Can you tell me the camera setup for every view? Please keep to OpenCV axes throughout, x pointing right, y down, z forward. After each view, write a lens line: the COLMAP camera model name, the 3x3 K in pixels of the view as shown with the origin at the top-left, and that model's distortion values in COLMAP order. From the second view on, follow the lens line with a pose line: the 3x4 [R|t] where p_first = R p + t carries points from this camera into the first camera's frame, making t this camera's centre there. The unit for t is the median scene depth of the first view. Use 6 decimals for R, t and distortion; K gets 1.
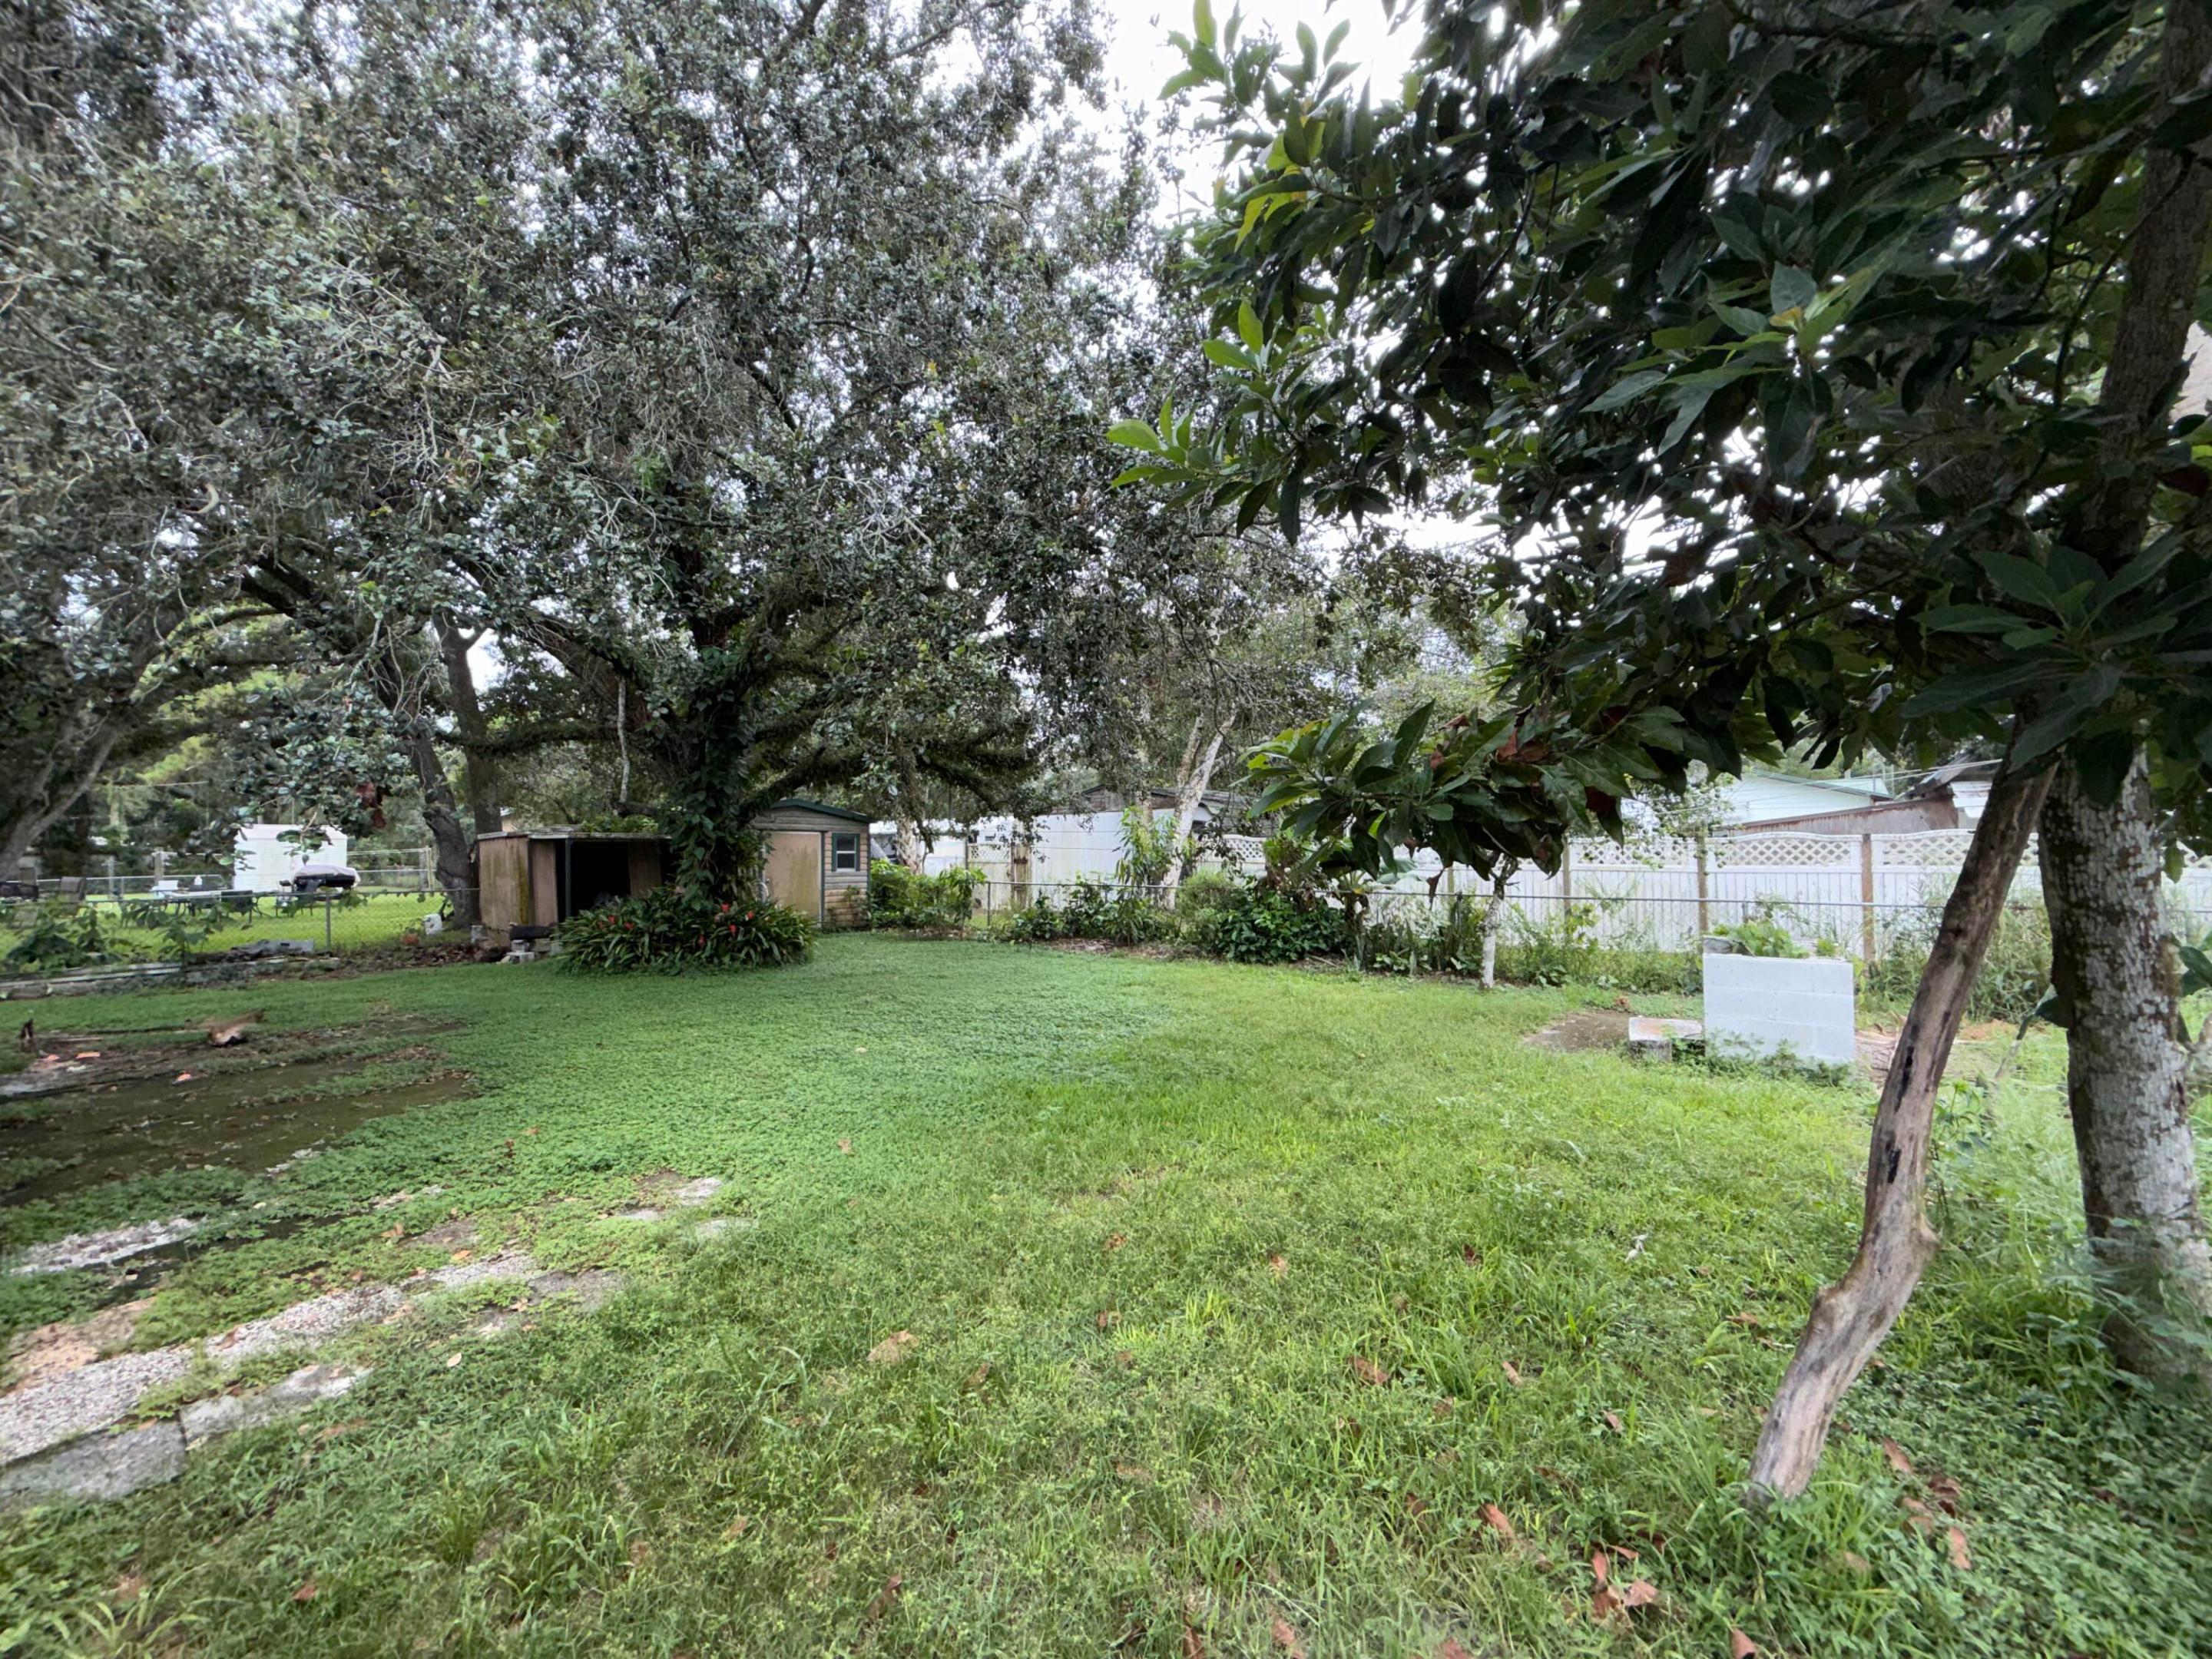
lens RADIAL K [[880.9, 0, 1106.2], [0, 880.9, 834.0], [0, 0, 1]] dist [0.001848, -0.000428]
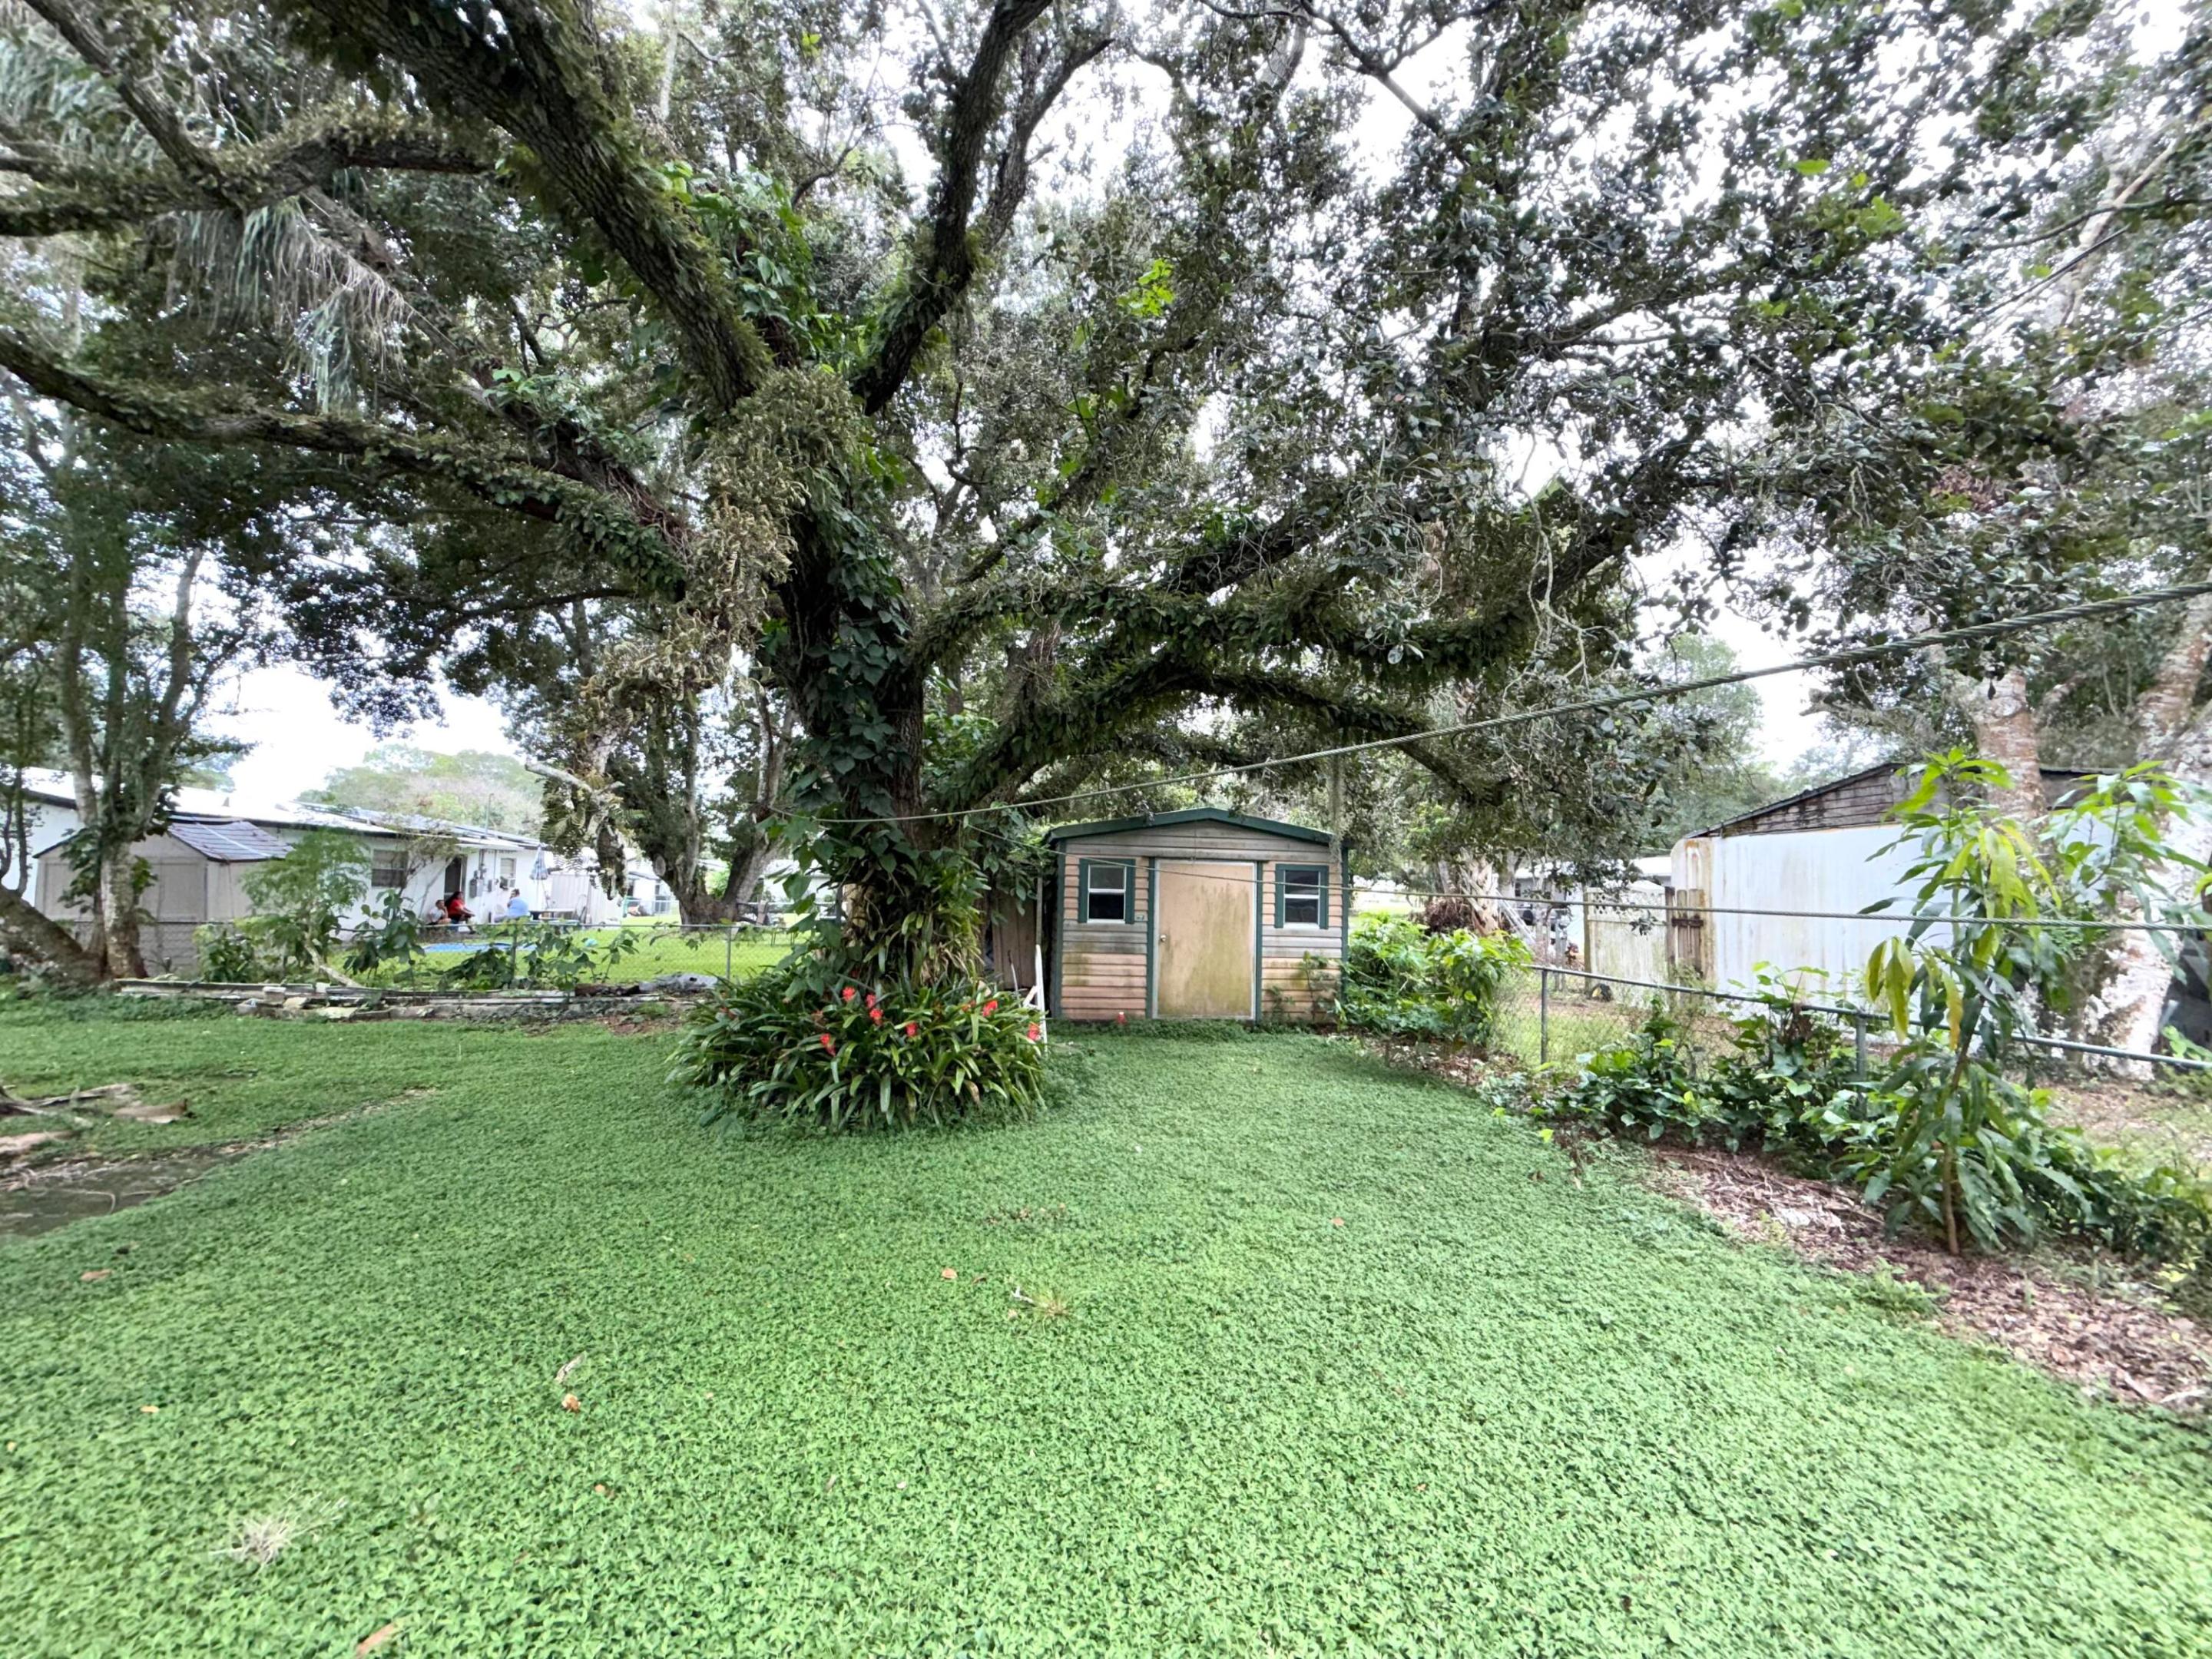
lens RADIAL K [[880.9, 0, 1102.8], [0, 880.9, 831.4], [0, 0, 1]] dist [0.001848, -0.000428]
pose [[0.722389, -0.025665, -0.691011, 0.025119], [-0.011948, 0.998698, -0.049584, 0.008911], [0.691384, 0.044075, 0.721142, 0.543637]]
